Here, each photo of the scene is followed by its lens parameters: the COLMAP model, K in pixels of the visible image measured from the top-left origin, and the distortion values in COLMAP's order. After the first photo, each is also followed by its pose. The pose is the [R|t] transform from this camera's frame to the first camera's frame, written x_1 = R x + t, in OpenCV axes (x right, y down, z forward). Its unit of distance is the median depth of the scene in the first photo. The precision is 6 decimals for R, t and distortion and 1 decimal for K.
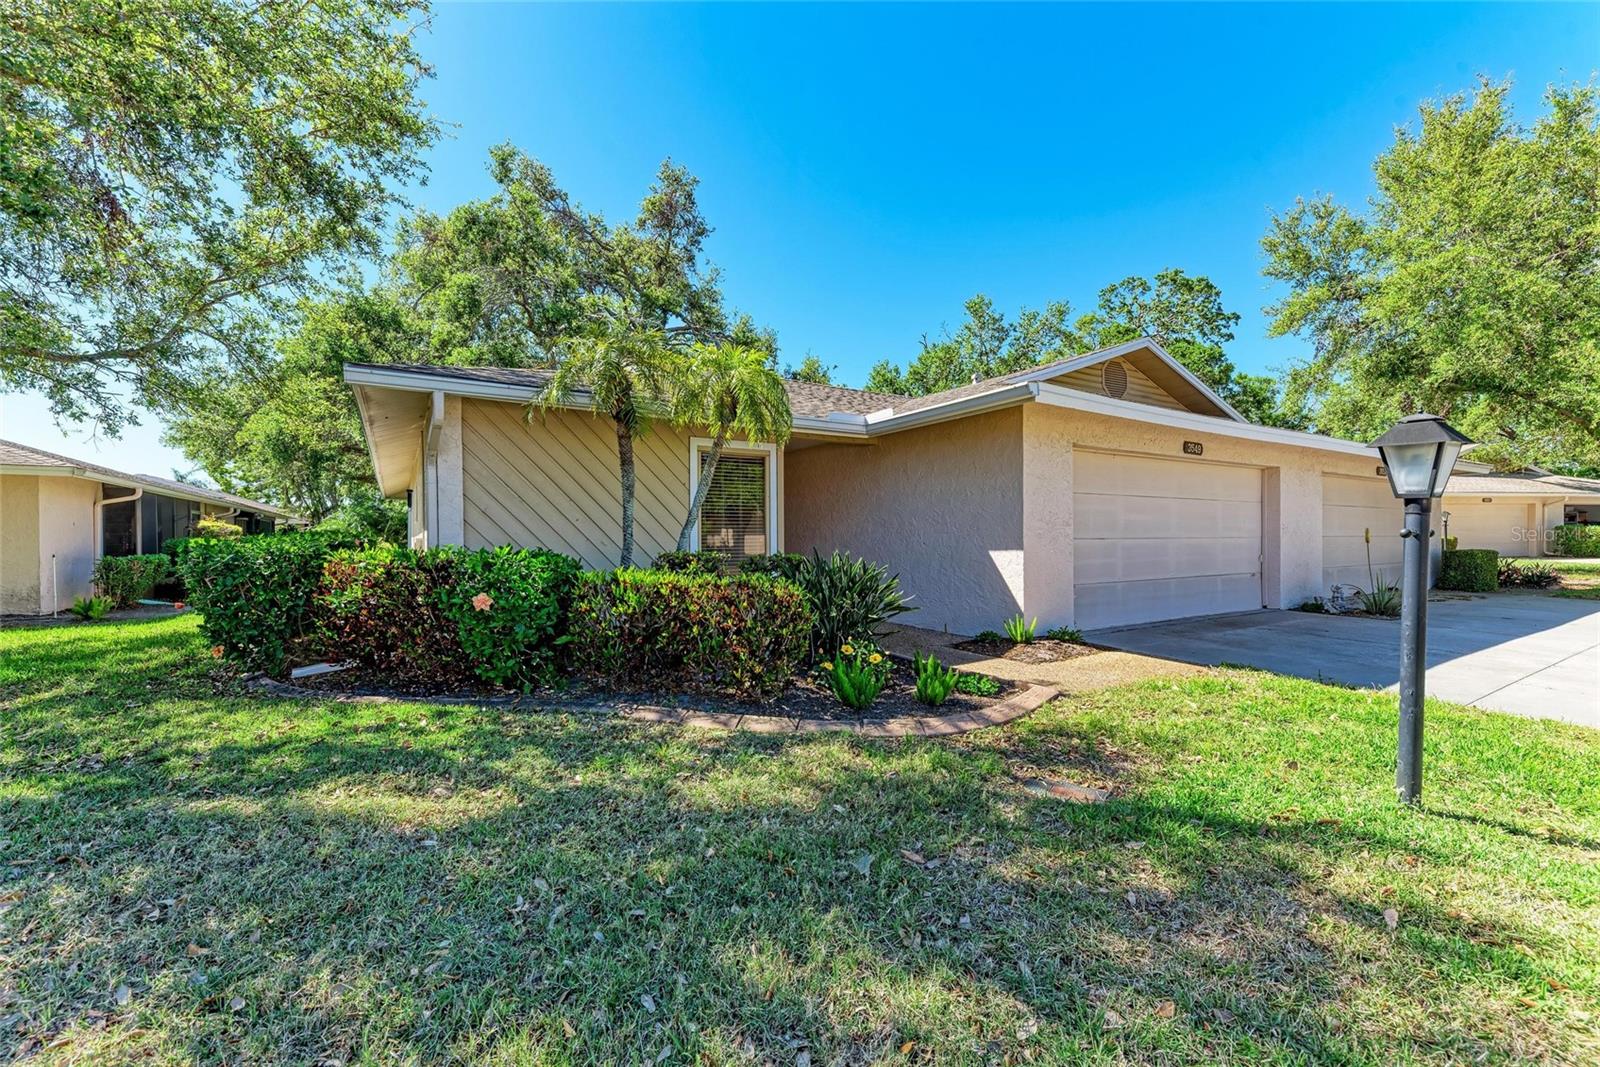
lens RADIAL K [[642.0, 0, 800.0], [0, 642.0, 533.5], [0, 0, 1]] dist [-0.000105, -0.000012]
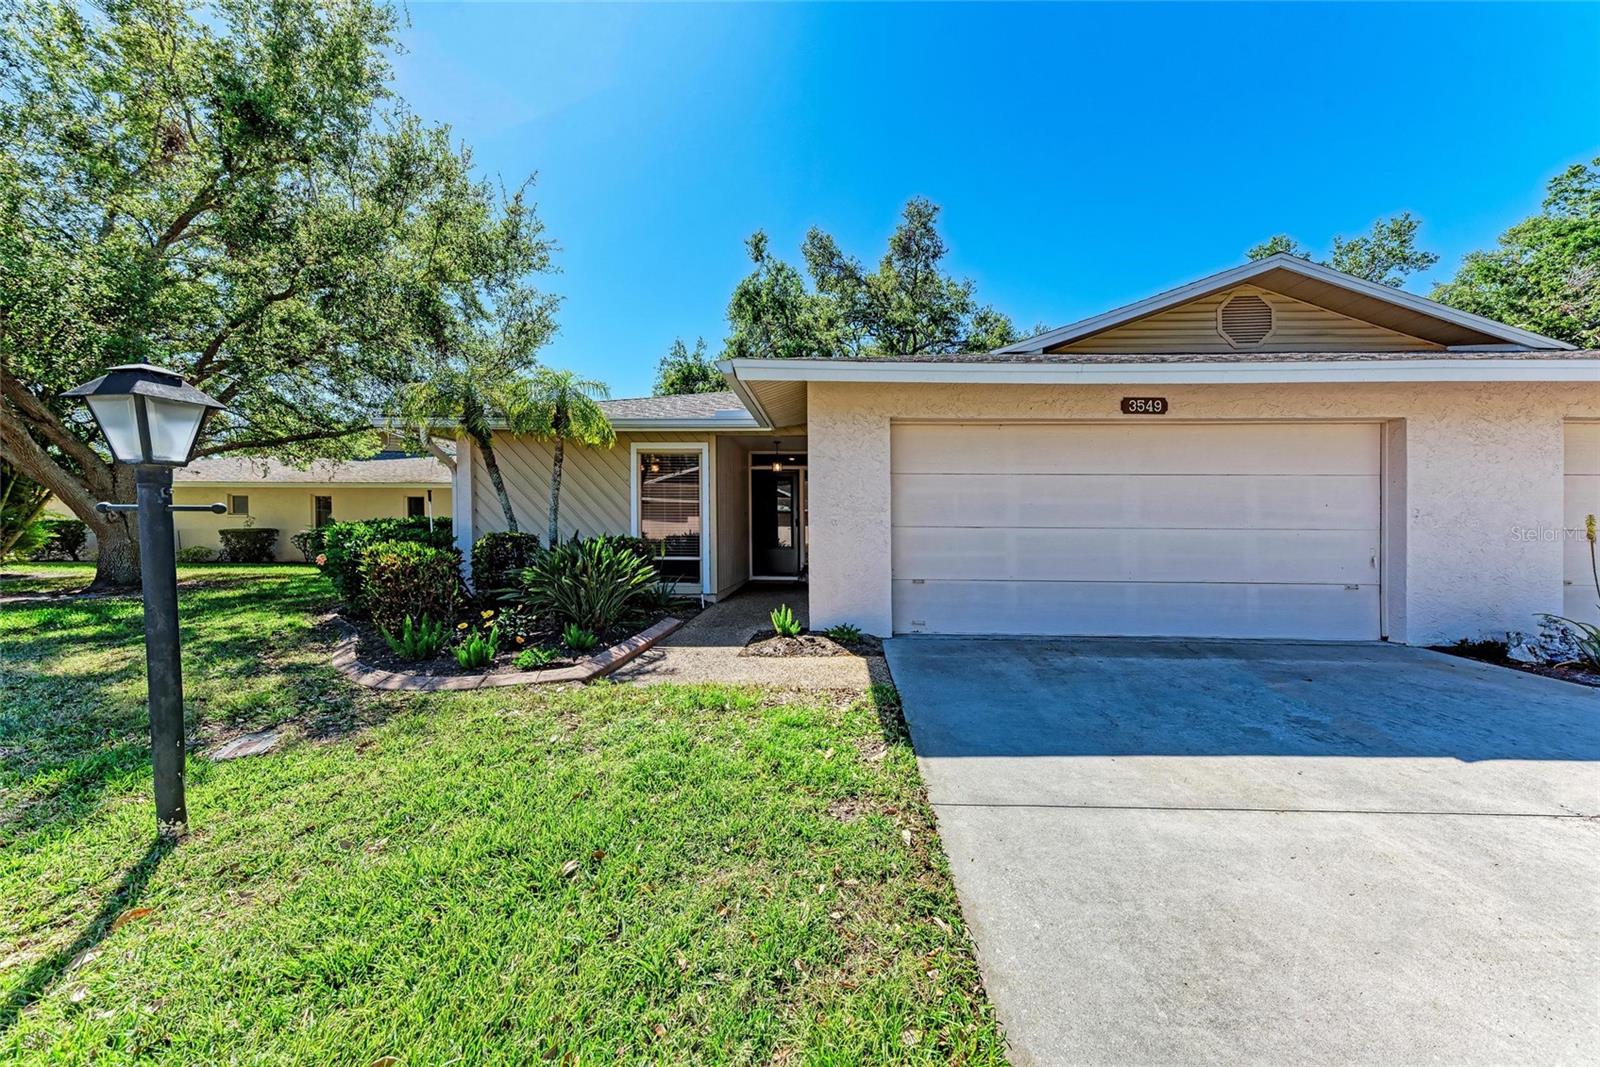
lens RADIAL K [[544.1, 0, 800.0], [0, 544.1, 533.5], [0, 0, 1]] dist [0.005785, 0.000107]
pose [[0.827235, 0.019866, -0.561504, 0.558990], [-0.011863, 0.999769, 0.017896, 0.005873], [0.561730, -0.008143, 0.827280, 0.229418]]
